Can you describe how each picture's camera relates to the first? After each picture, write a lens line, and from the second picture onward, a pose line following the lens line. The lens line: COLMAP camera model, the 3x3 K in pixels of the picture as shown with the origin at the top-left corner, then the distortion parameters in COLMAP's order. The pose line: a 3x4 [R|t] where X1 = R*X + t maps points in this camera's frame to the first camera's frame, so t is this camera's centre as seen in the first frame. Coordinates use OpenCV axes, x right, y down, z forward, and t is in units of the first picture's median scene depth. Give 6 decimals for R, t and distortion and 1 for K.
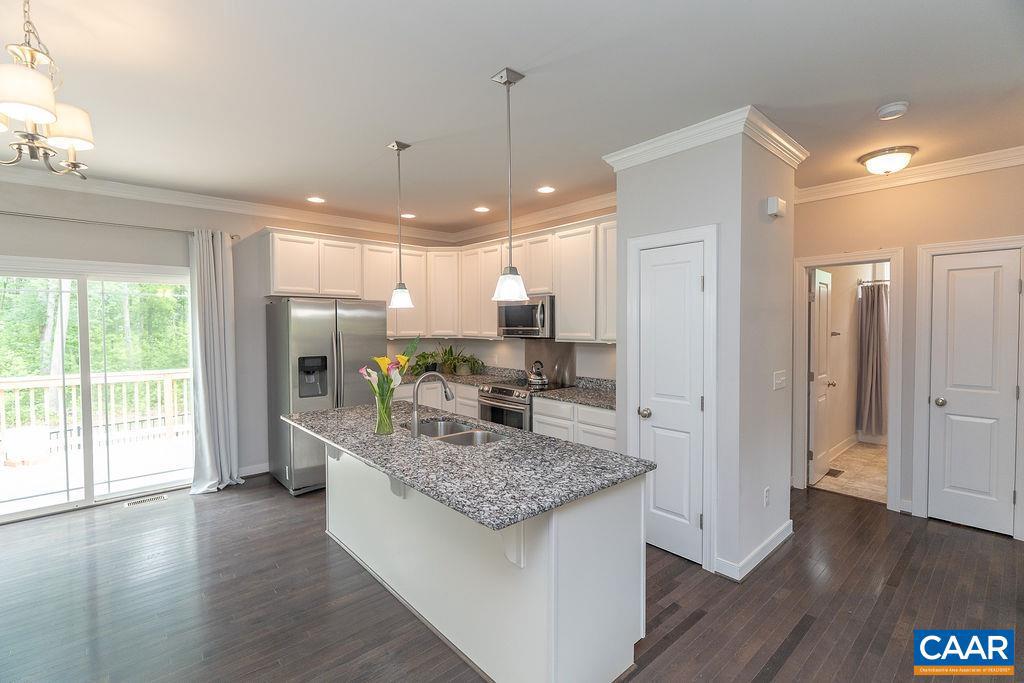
lens RADIAL K [[459.4, 0, 511.5], [0, 459.4, 336.9], [0, 0, 1]] dist [-0.003861, 0.000924]
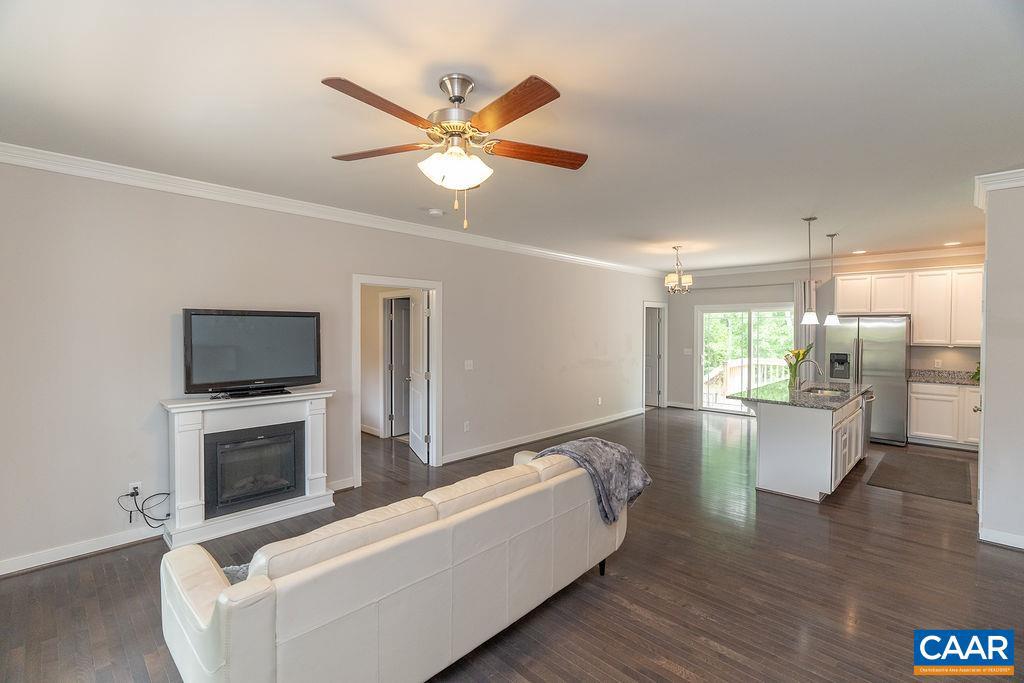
lens RADIAL K [[459.4, 0, 511.5], [0, 459.4, 336.9], [0, 0, 1]] dist [-0.003861, 0.000924]
pose [[0.066872, 0.020177, -0.997558, 1.085110], [-0.030319, 0.999375, 0.018181, -0.009872], [0.997301, 0.029030, 0.067442, -0.262670]]
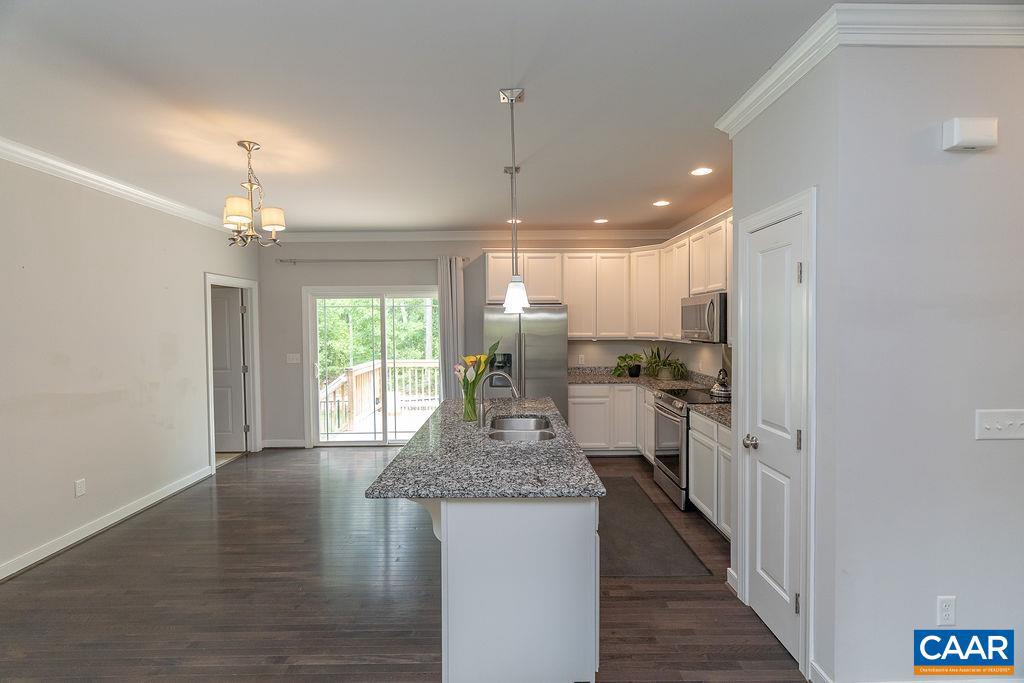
lens RADIAL K [[459.4, 0, 511.5], [0, 459.4, 336.9], [0, 0, 1]] dist [-0.003861, 0.000924]
pose [[0.751830, 0.014595, -0.659196, 0.374472], [-0.013158, 0.999888, 0.007131, -0.009853], [0.659226, 0.003312, 0.751938, 0.113665]]
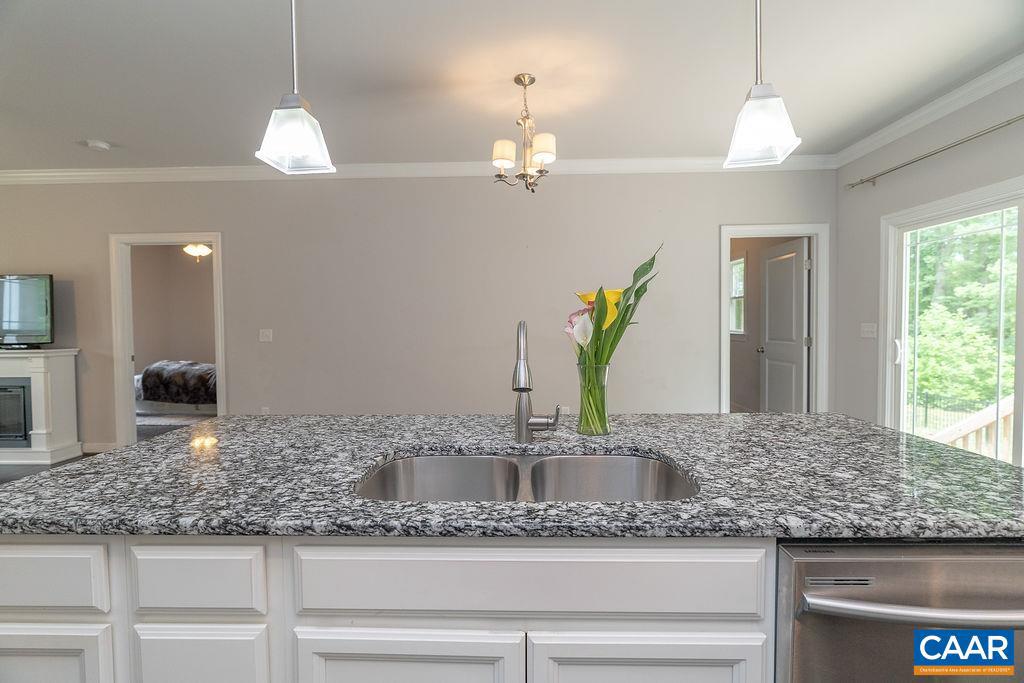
lens RADIAL K [[459.4, 0, 511.5], [0, 459.4, 336.9], [0, 0, 1]] dist [-0.003861, 0.000924]
pose [[-0.685701, 0.034647, -0.727059, 0.113711], [-0.006834, 0.998516, 0.054029, 0.042159], [0.727851, 0.042017, -0.684446, 0.835341]]
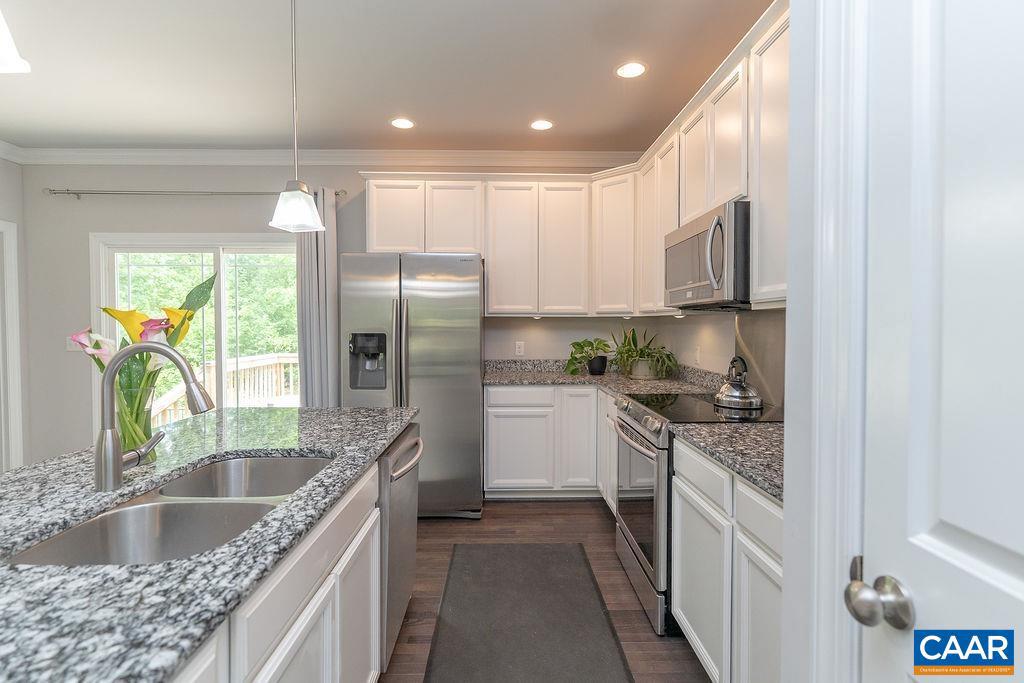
lens RADIAL K [[484.4, 0, 510.3], [0, 484.4, 337.9], [0, 0, 1]] dist [-0.002859, 0.000198]
pose [[0.760254, 0.018411, -0.649365, 0.230158], [-0.019859, 0.999790, 0.005096, 0.040504], [0.649322, 0.009021, 0.760460, 0.555702]]
